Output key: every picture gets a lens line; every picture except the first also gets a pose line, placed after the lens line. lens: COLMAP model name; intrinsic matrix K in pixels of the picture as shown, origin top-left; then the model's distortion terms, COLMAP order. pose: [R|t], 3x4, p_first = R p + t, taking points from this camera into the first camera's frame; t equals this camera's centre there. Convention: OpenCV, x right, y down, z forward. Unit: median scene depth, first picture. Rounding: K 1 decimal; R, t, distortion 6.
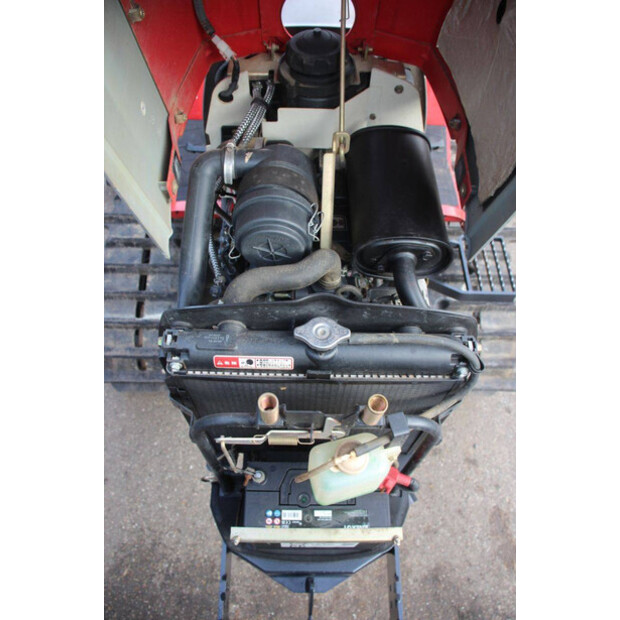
lens RADIAL K [[496.4, 0, 311.0], [0, 496.4, 313.9], [0, 0, 1]] dist [-0.092408, -0.000514]
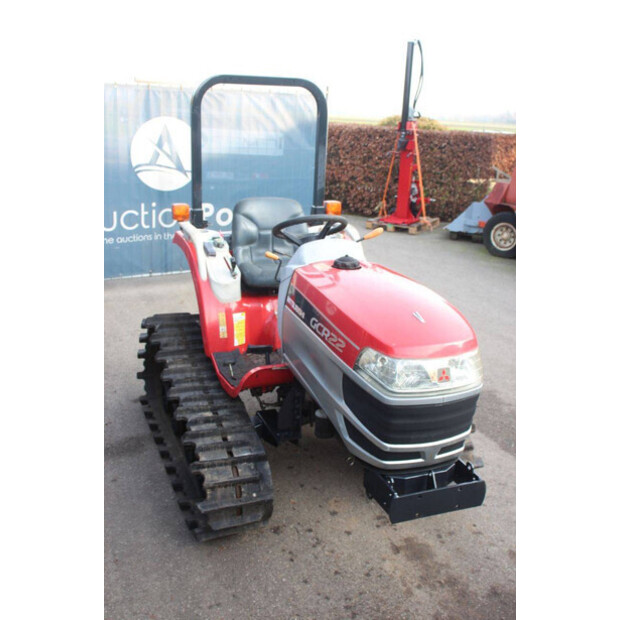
lens RADIAL K [[682.2, 0, 309.5], [0, 682.2, 311.6], [0, 0, 1]] dist [-0.036531, 0.000000]
pose [[0.929797, -0.096246, 0.355266, -0.751921], [0.305356, 0.740623, -0.598528, 0.882909], [-0.205512, 0.664992, 0.718018, -0.693161]]
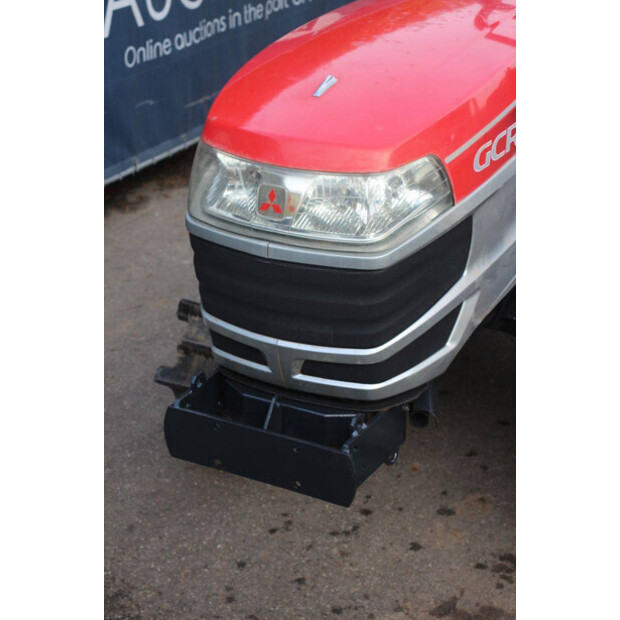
lens RADIAL K [[1452.7, 0, 310.7], [0, 1452.7, 311.9], [0, 0, 1]] dist [0.236641, 0.000000]
pose [[0.873385, 0.174915, -0.454537, 0.744192], [-0.402011, 0.785755, -0.470082, 0.988578], [0.274930, 0.593291, 0.756584, -0.688376]]
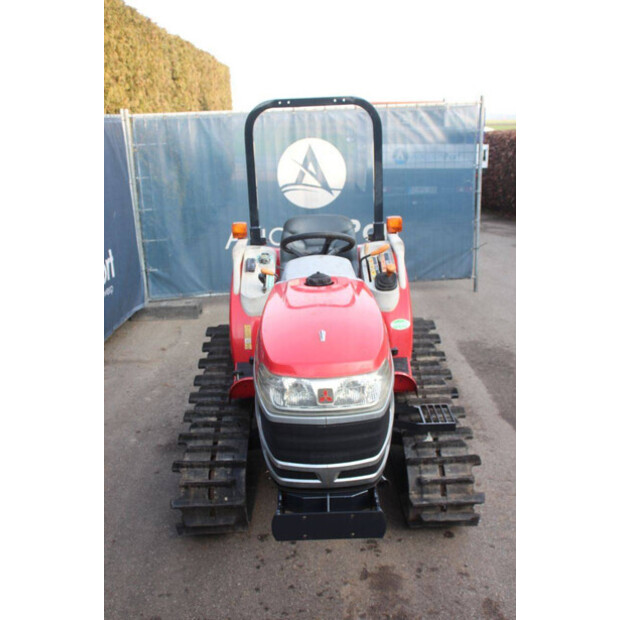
lens RADIAL K [[682.2, 0, 308.6], [0, 682.2, 309.4], [0, 0, 1]] dist [-0.036531, 0.000000]
pose [[0.998026, -0.060220, -0.017843, 0.008773], [0.031971, 0.731621, -0.680962, 1.033204], [0.054062, 0.679047, 0.732101, -0.781606]]
